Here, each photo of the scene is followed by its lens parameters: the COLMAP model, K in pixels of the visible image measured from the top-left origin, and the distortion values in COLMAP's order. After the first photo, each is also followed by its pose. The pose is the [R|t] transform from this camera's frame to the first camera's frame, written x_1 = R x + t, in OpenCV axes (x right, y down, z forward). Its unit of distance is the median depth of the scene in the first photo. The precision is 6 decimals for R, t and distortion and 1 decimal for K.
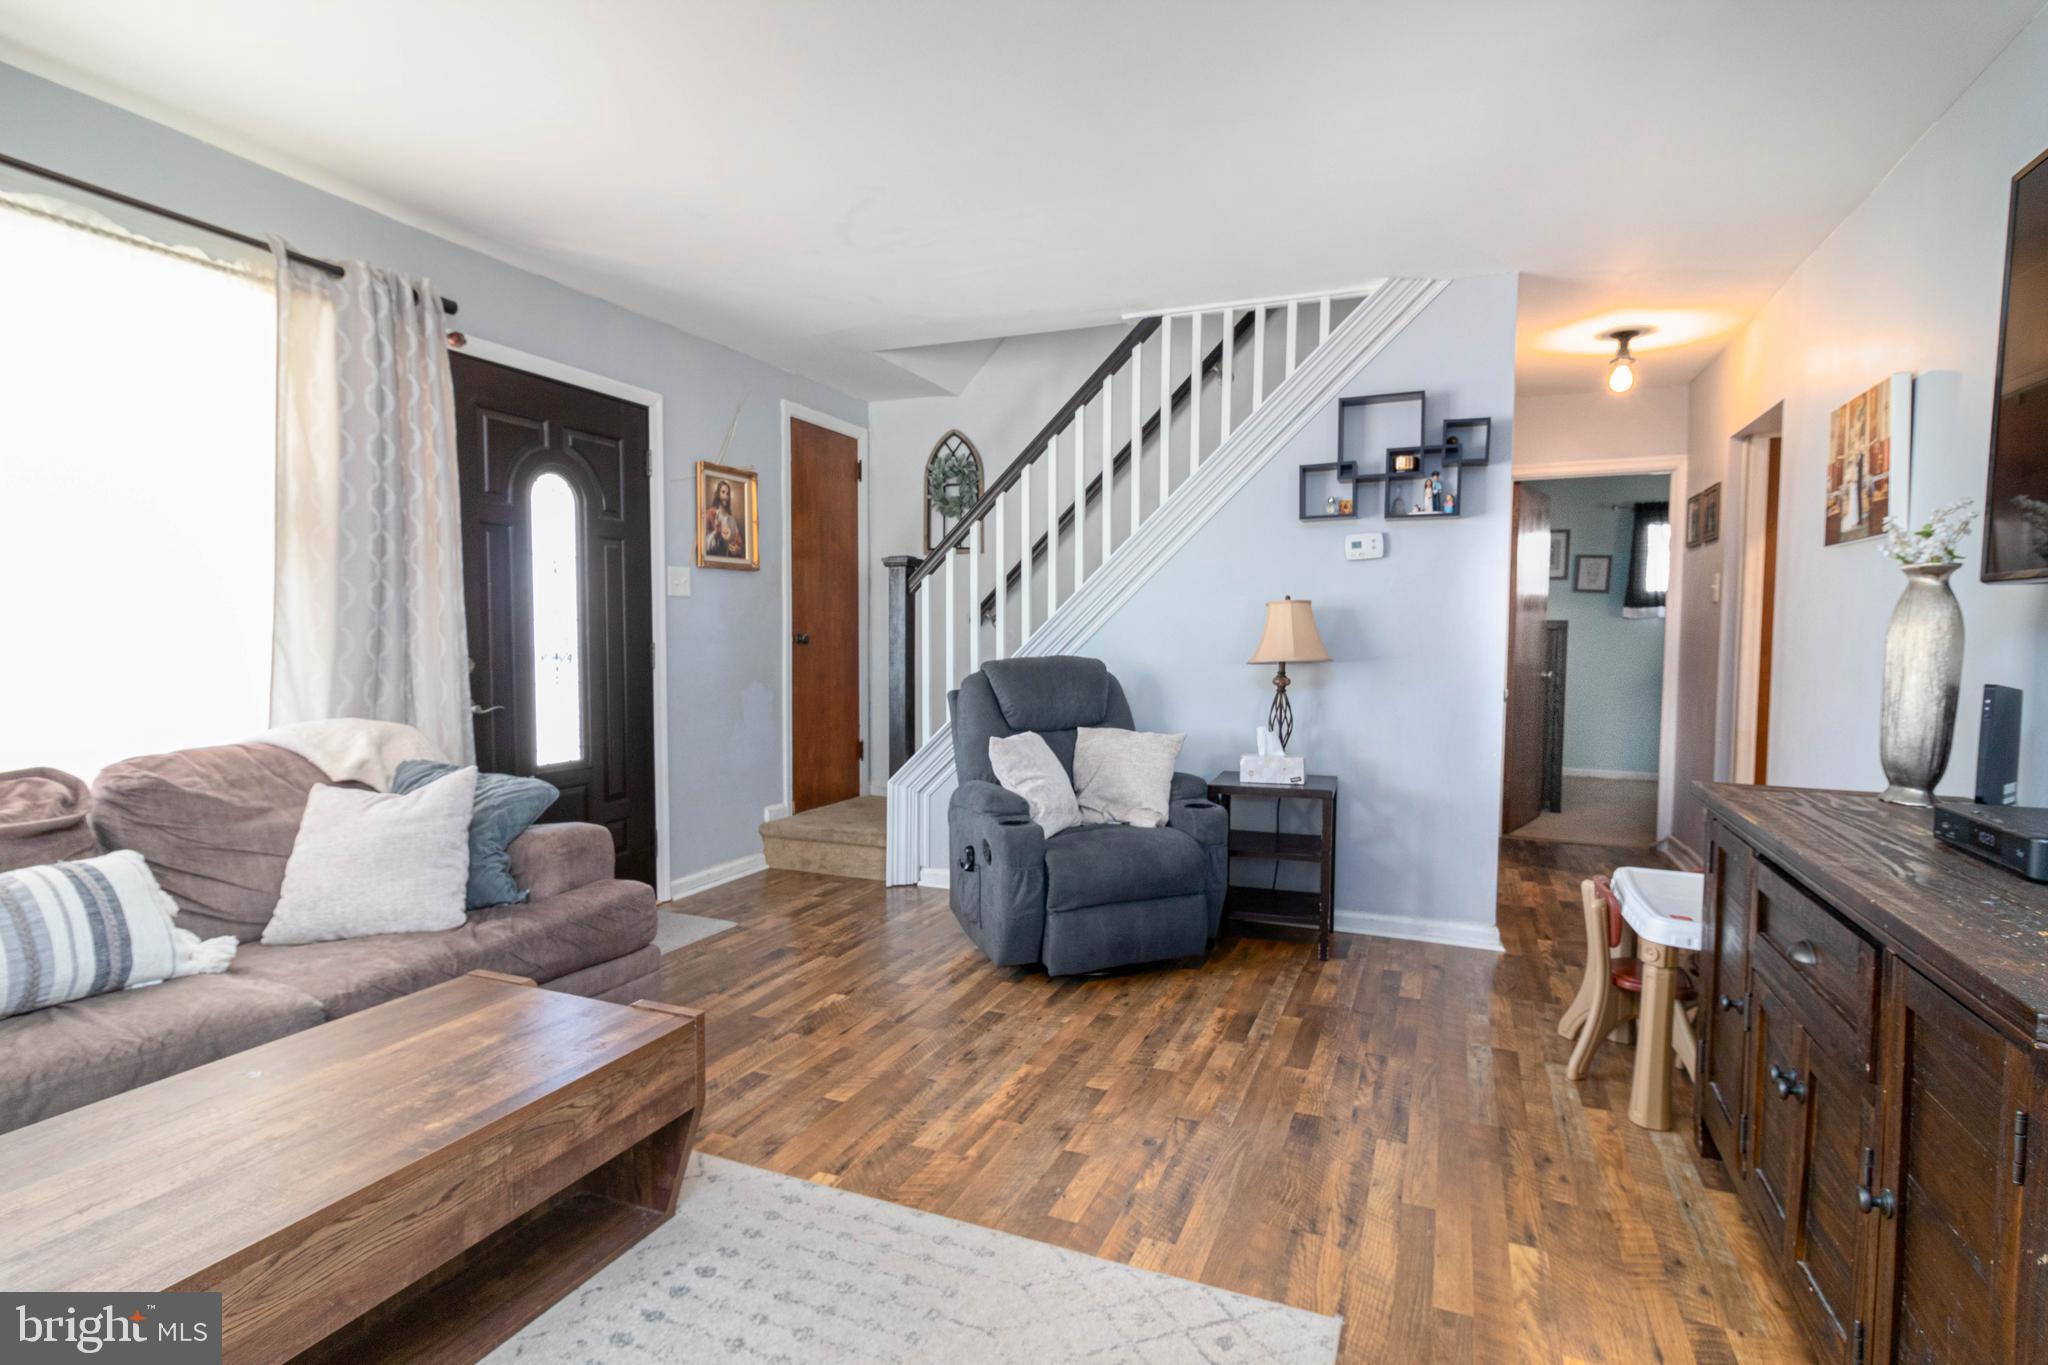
lens RADIAL K [[969.4, 0, 1031.4], [0, 969.4, 687.9], [0, 0, 1]] dist [0.001996, 0.000535]
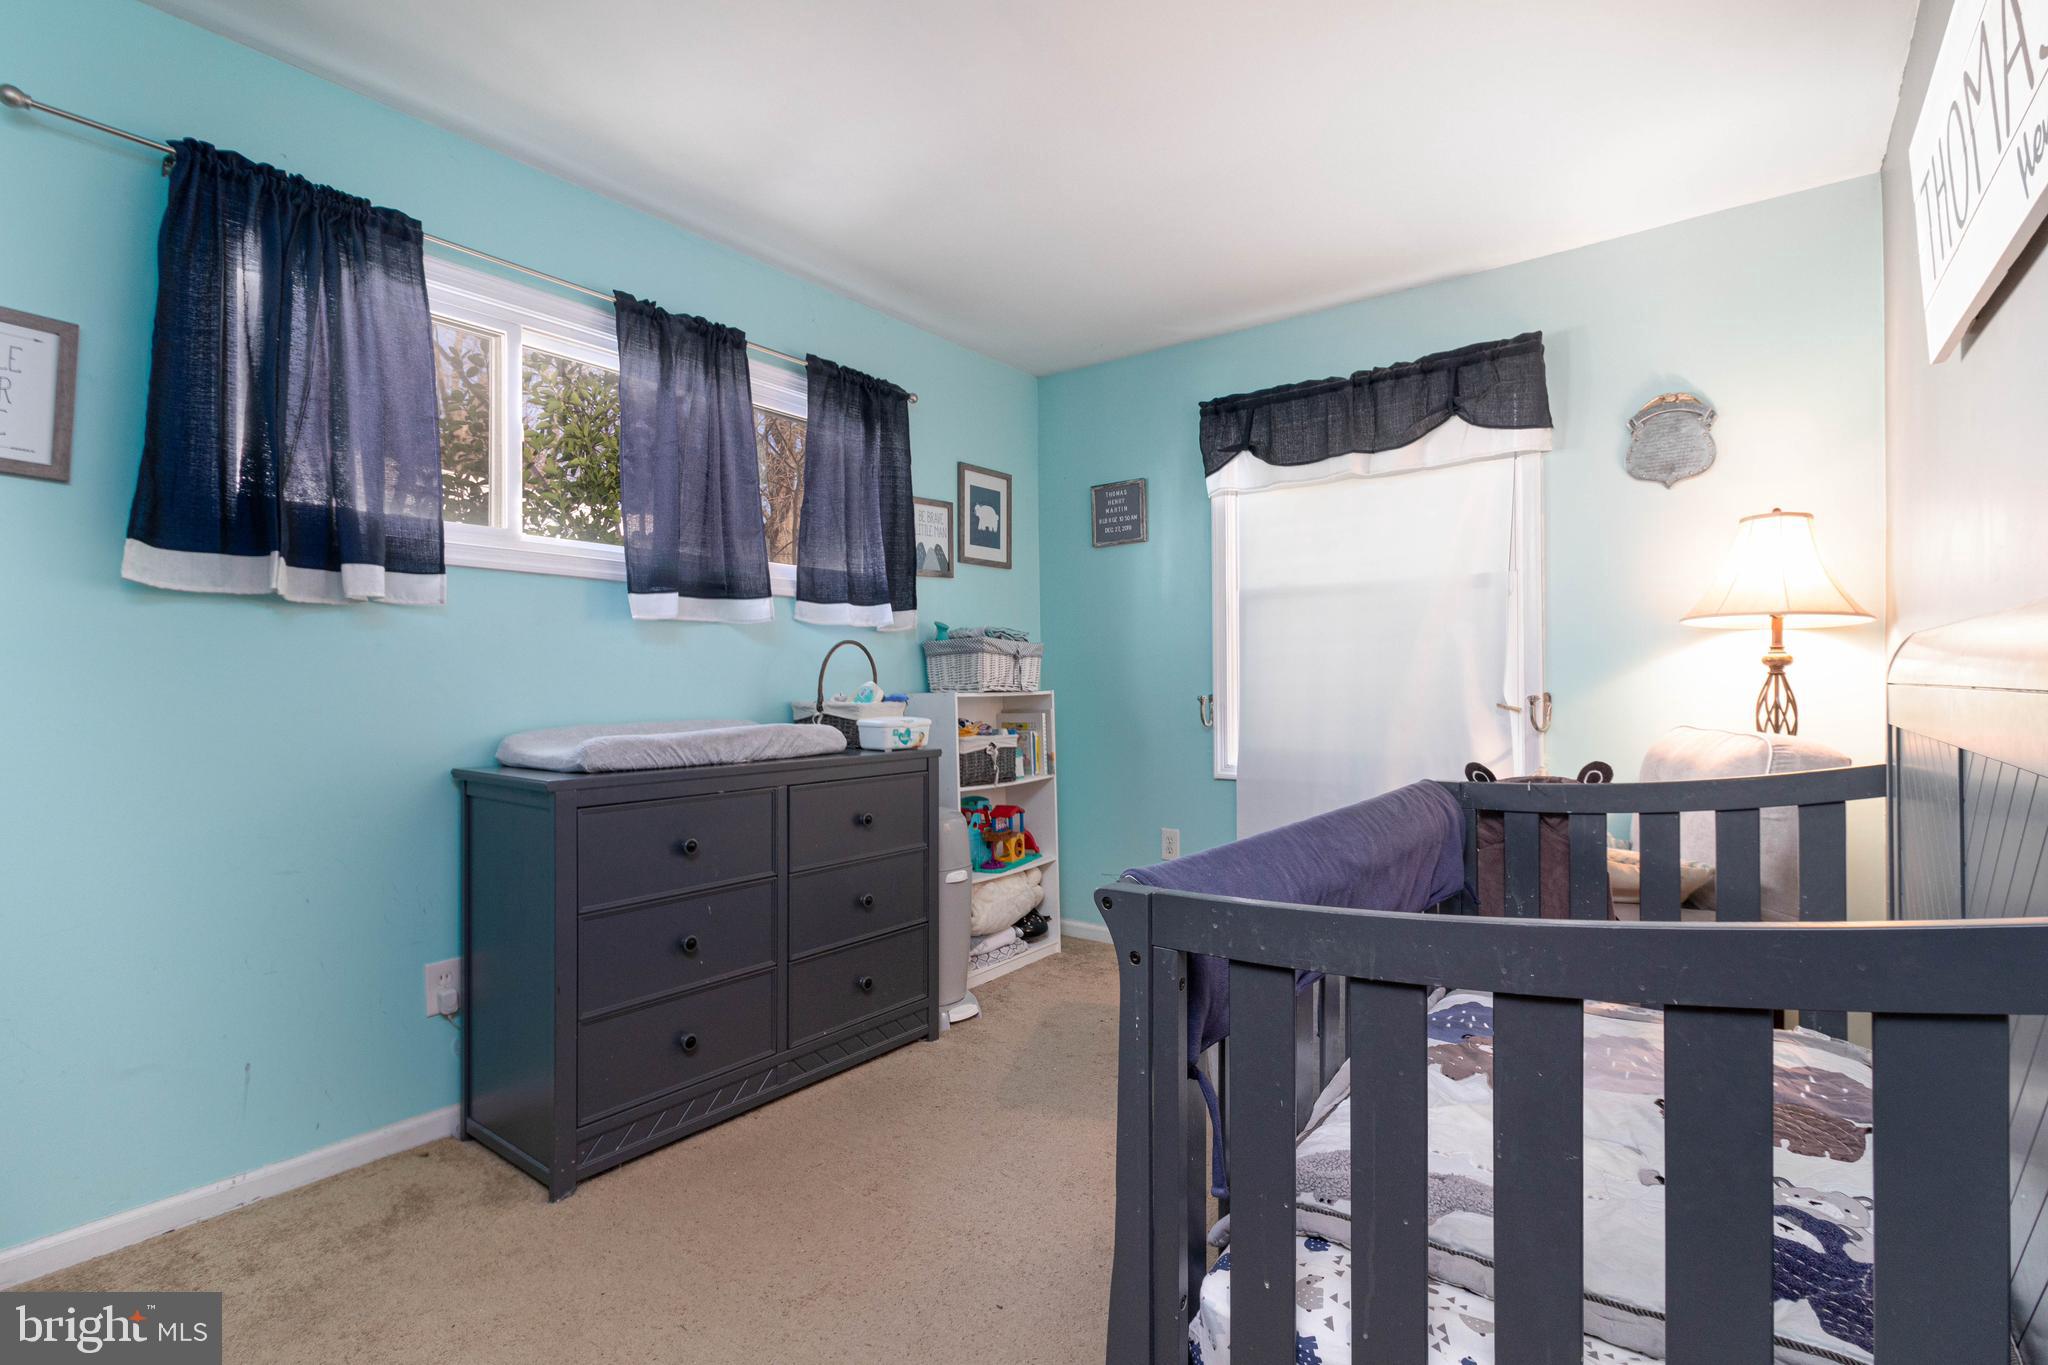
lens RADIAL K [[969.4, 0, 1023.9], [0, 969.4, 680.8], [0, 0, 1]] dist [0.001996, 0.000535]
pose [[0.227290, -0.000990, 0.973827, 0.421702], [0.053608, 0.998496, -0.011497, -0.036089], [-0.972350, 0.054818, 0.227001, 0.729177]]
